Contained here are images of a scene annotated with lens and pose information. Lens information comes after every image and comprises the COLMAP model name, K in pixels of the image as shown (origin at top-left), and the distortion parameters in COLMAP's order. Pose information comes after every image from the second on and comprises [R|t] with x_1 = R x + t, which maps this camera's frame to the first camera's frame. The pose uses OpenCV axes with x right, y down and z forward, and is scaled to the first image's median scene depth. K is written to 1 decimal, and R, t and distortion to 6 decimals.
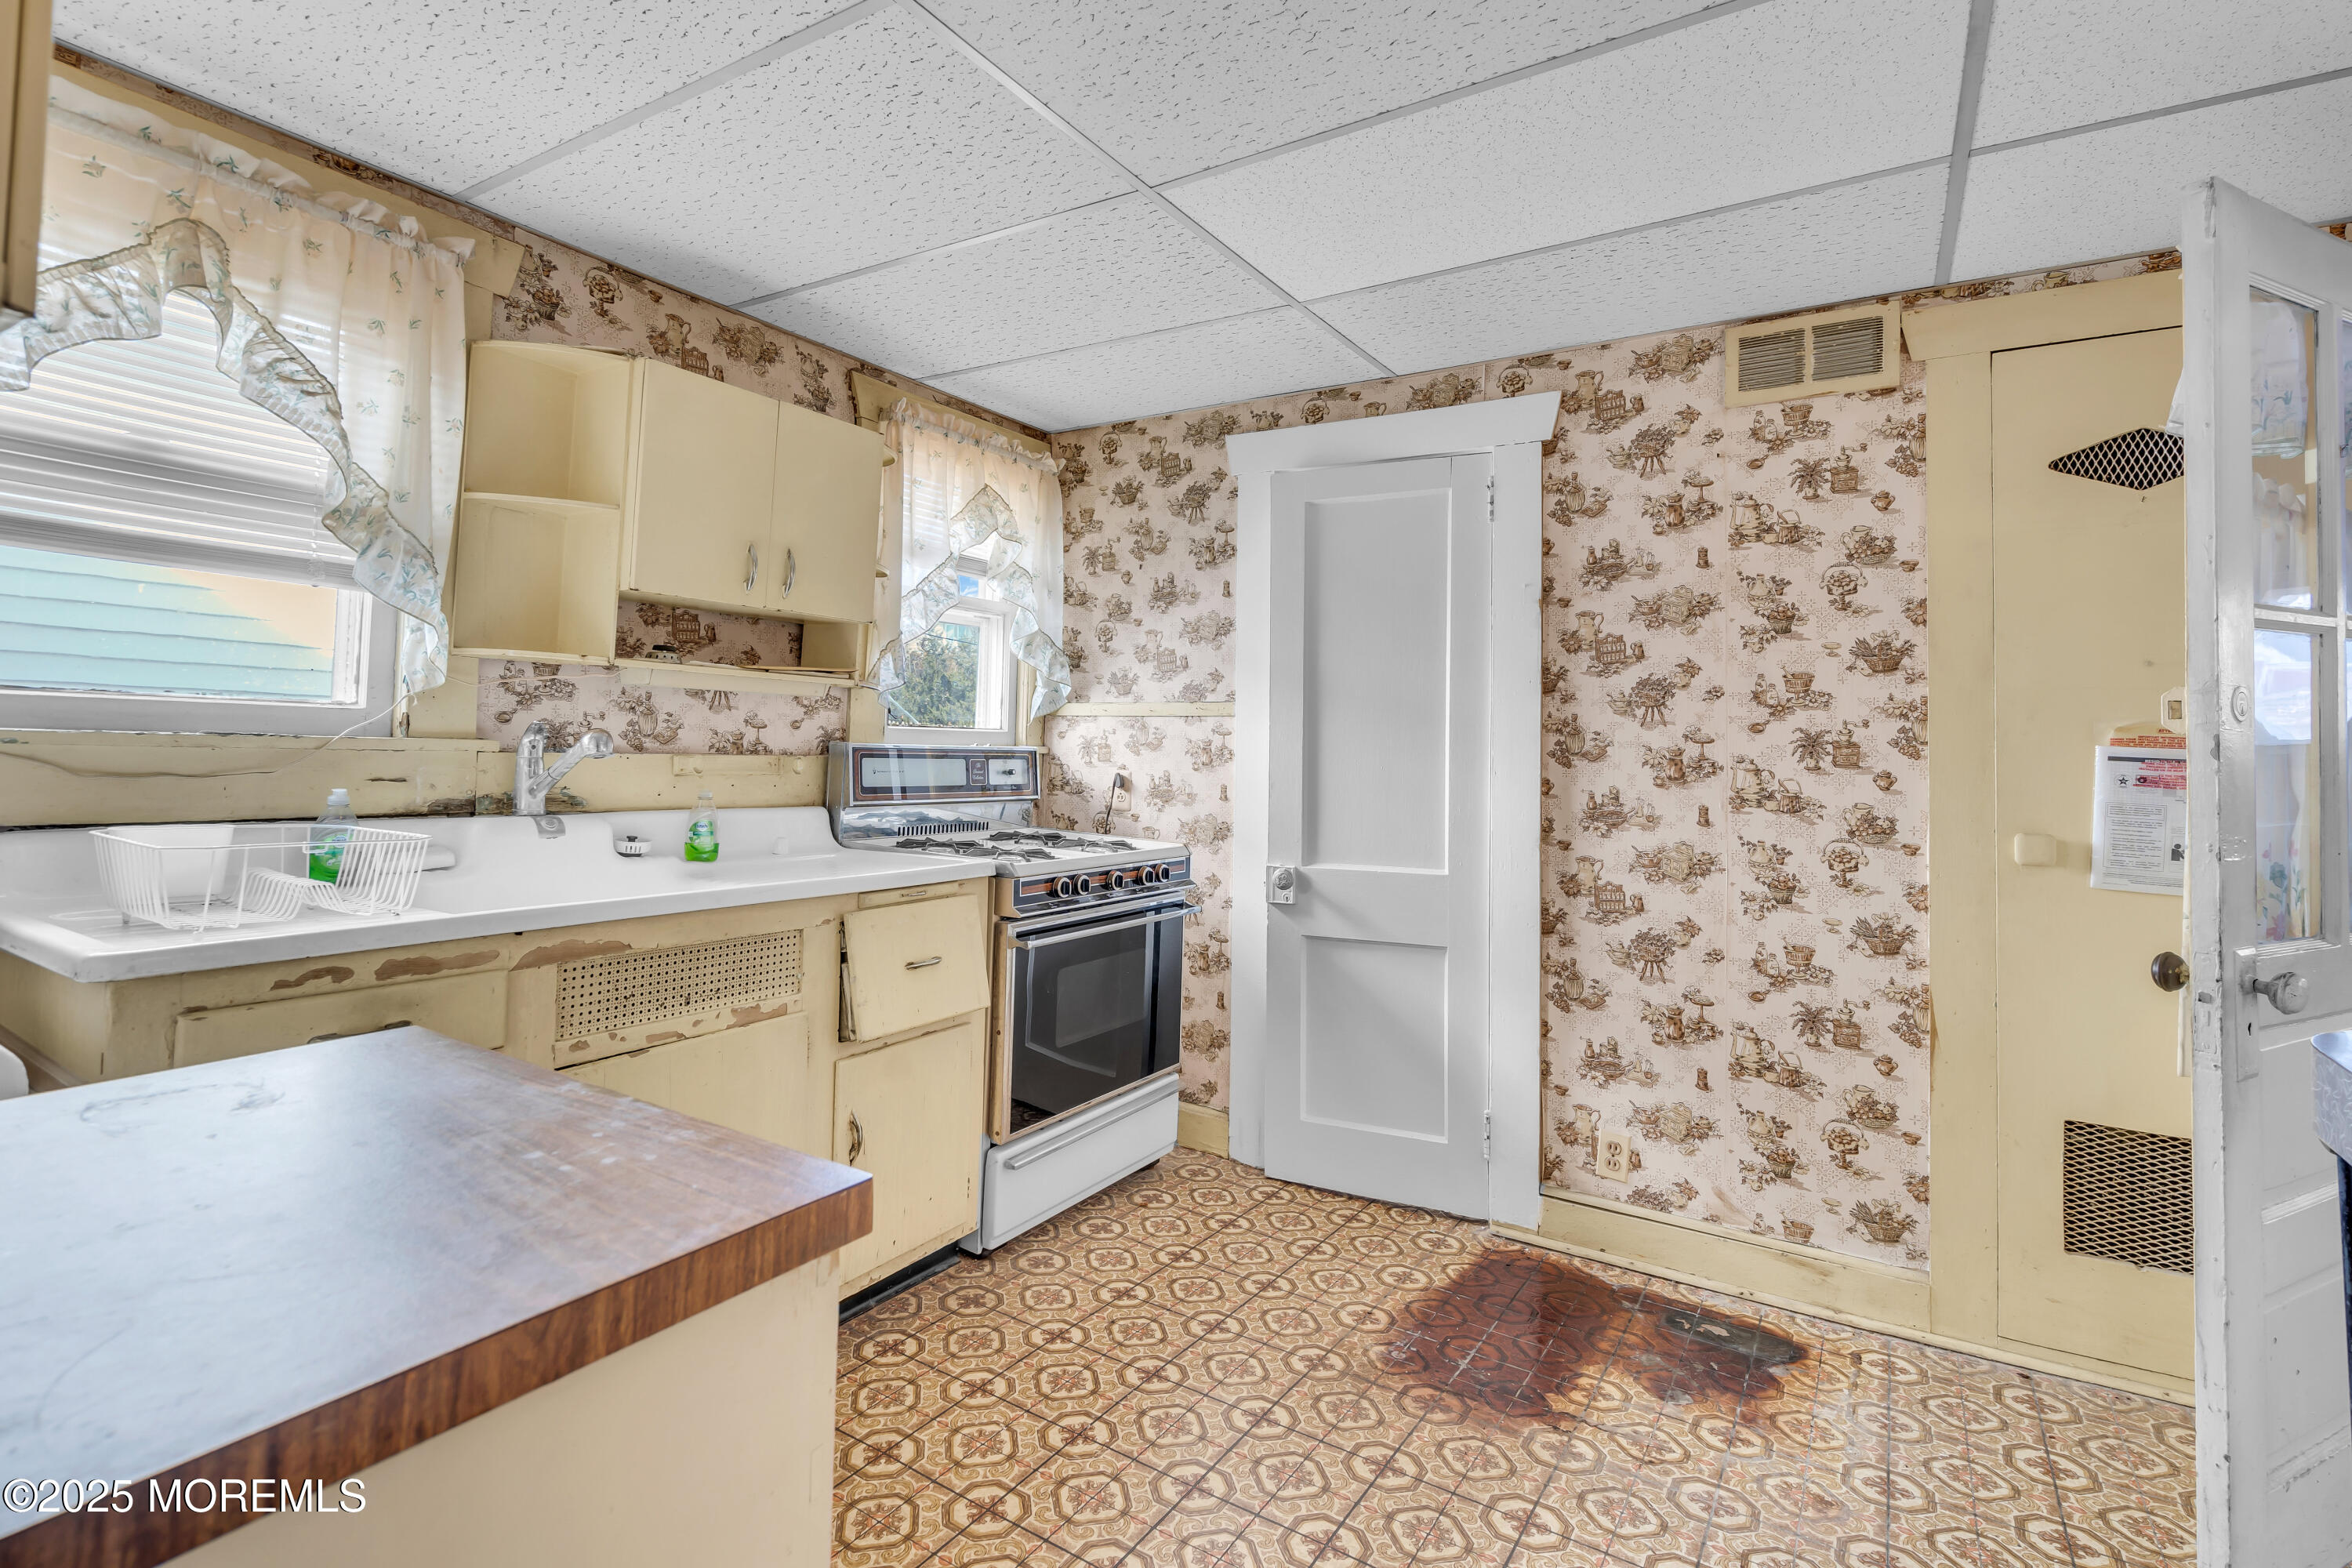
lens RADIAL K [[1138.8, 0, 1138.4], [0, 1138.8, 708.1], [0, 0, 1]] dist [-0.001545, 0.000467]
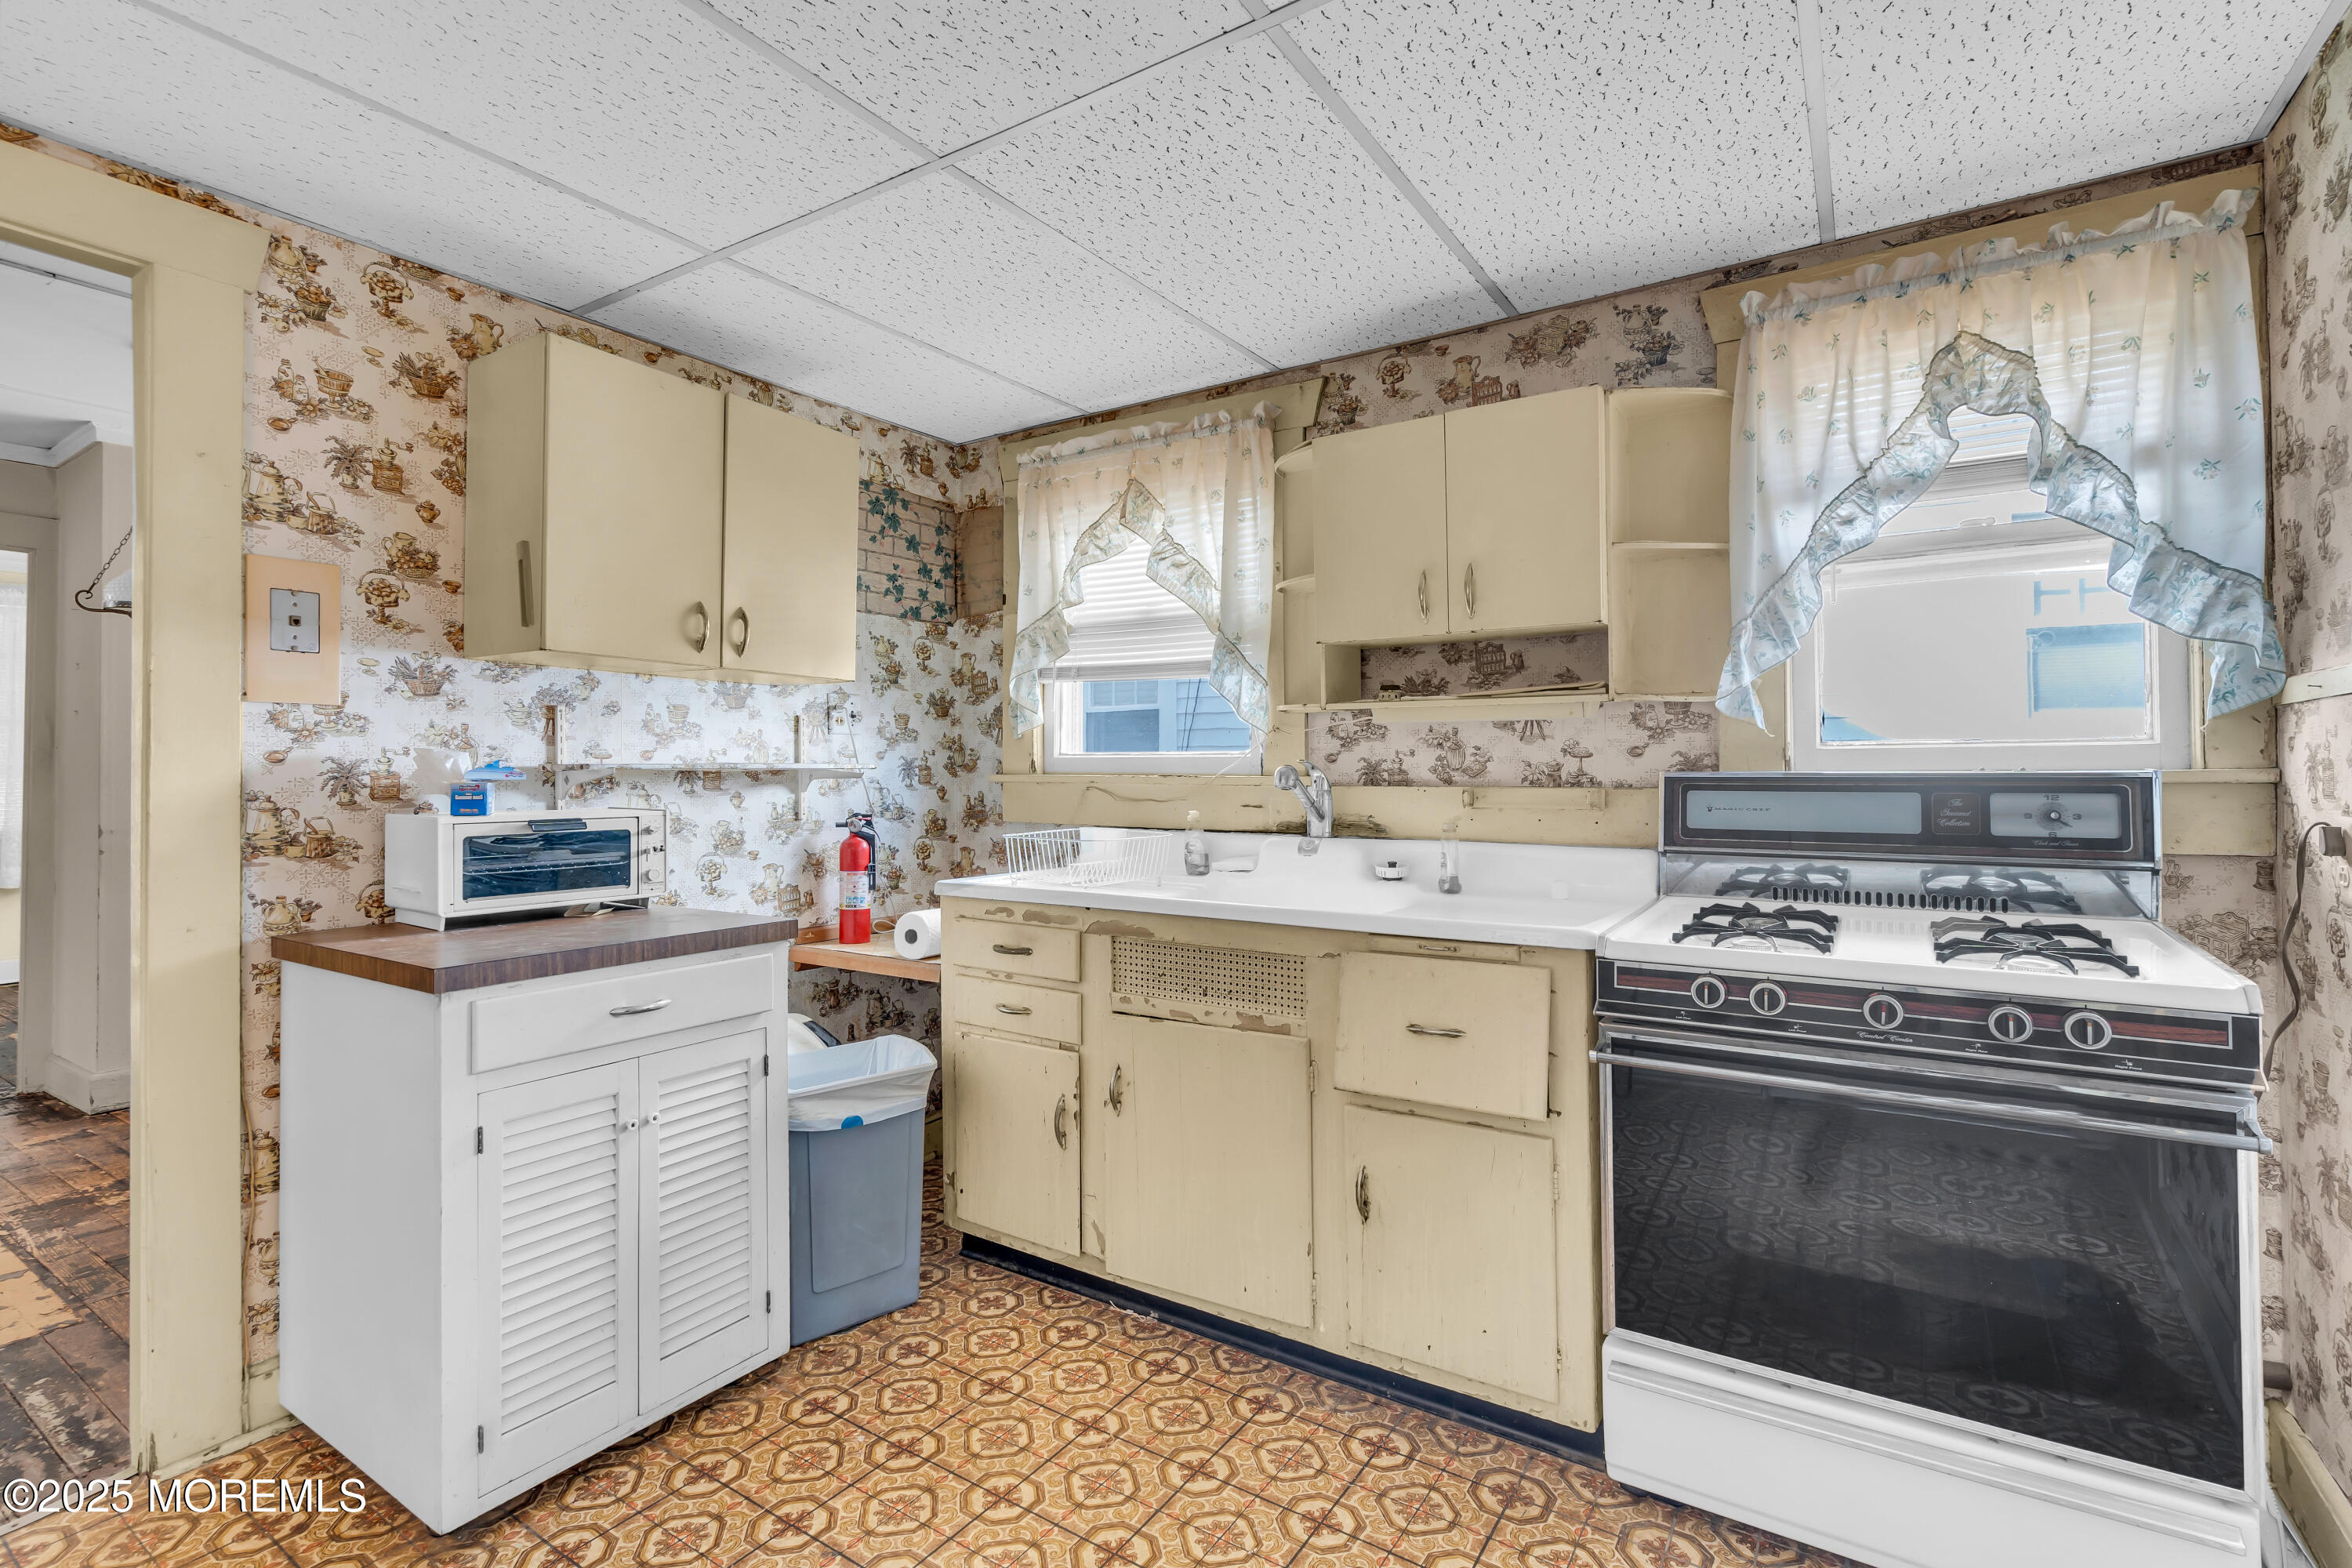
lens RADIAL K [[1079.1, 0, 1171.6], [0, 1079.1, 766.9], [0, 0, 1]] dist [-0.000930, 0.000545]
pose [[-0.006524, -0.030425, -0.999516, 0.576151], [0.037400, 0.998830, -0.030648, 0.043564], [0.999279, -0.037582, -0.005378, 0.768146]]
